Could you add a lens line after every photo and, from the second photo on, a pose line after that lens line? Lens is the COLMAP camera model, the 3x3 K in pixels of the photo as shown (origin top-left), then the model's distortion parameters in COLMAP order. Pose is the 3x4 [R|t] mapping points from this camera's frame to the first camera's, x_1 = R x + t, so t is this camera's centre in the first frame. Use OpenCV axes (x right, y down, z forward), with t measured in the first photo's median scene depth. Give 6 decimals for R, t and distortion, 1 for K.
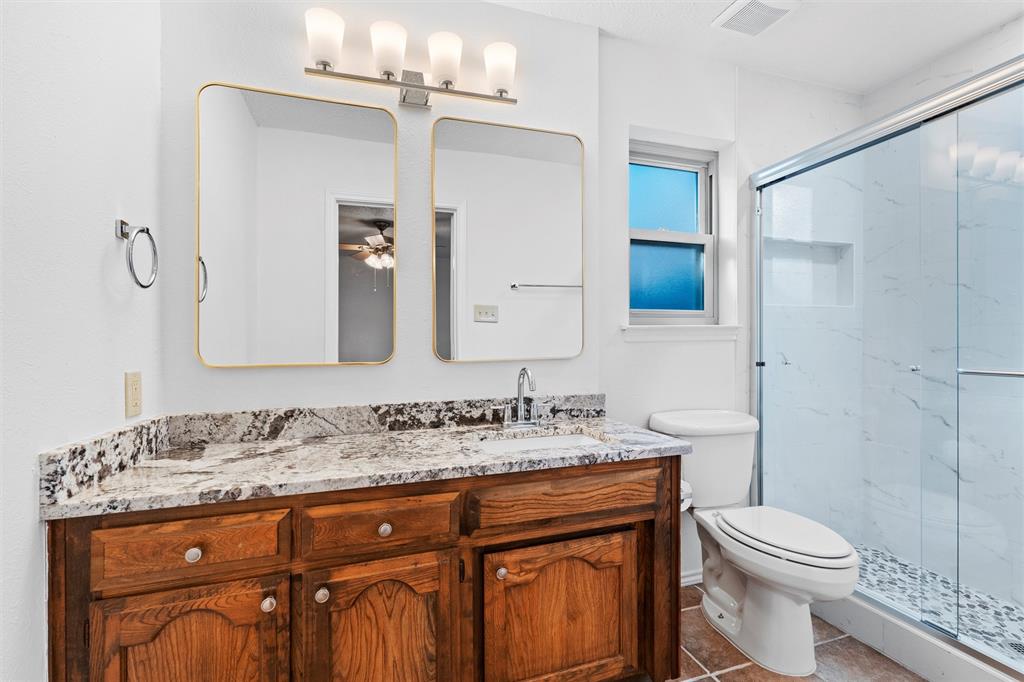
lens RADIAL K [[464.6, 0, 502.1], [0, 464.6, 344.0], [0, 0, 1]] dist [-0.009742, 0.000486]
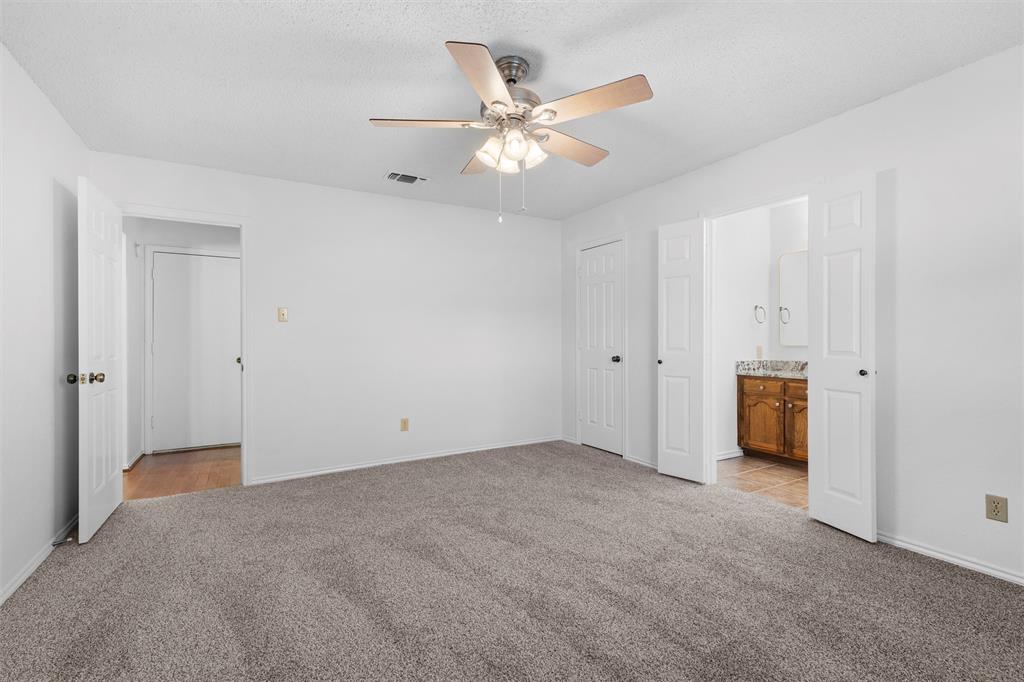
lens RADIAL K [[464.6, 0, 502.1], [0, 464.6, 344.0], [0, 0, 1]] dist [-0.009742, 0.000486]
pose [[0.177914, 0.012560, -0.983966, 2.503280], [-0.005818, 0.999914, 0.011712, 0.005972], [0.984029, 0.003642, 0.177972, -1.717718]]
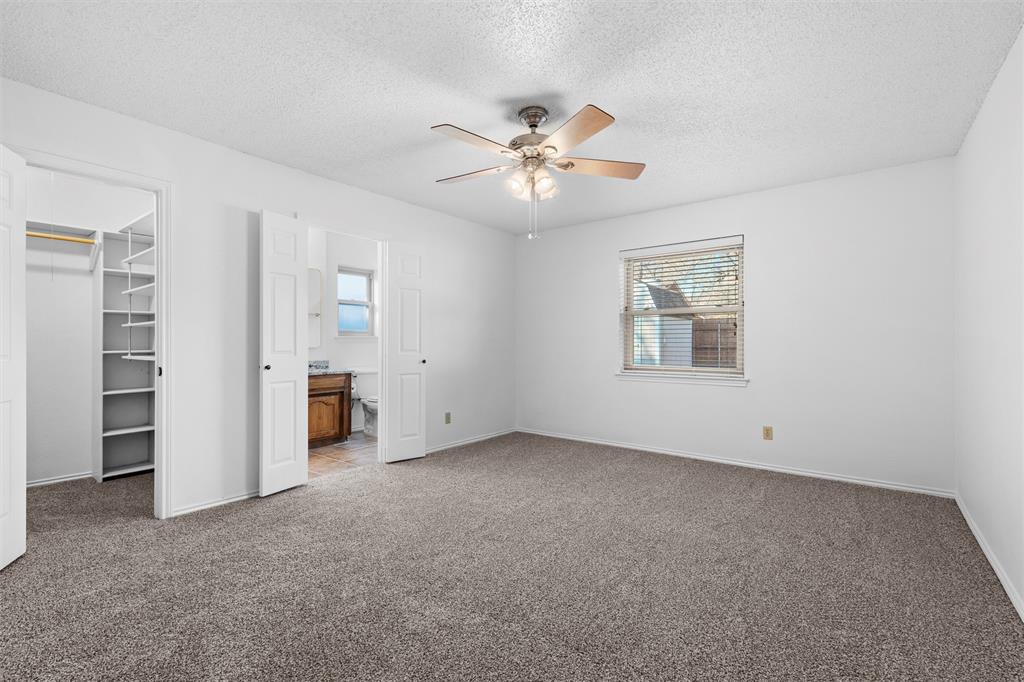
lens RADIAL K [[464.6, 0, 502.1], [0, 464.6, 344.0], [0, 0, 1]] dist [-0.009742, 0.000486]
pose [[0.835299, 0.007918, 0.549739, -0.729793], [-0.007909, 0.999966, -0.002385, 0.016157], [-0.549739, -0.002356, 0.835333, -3.123047]]
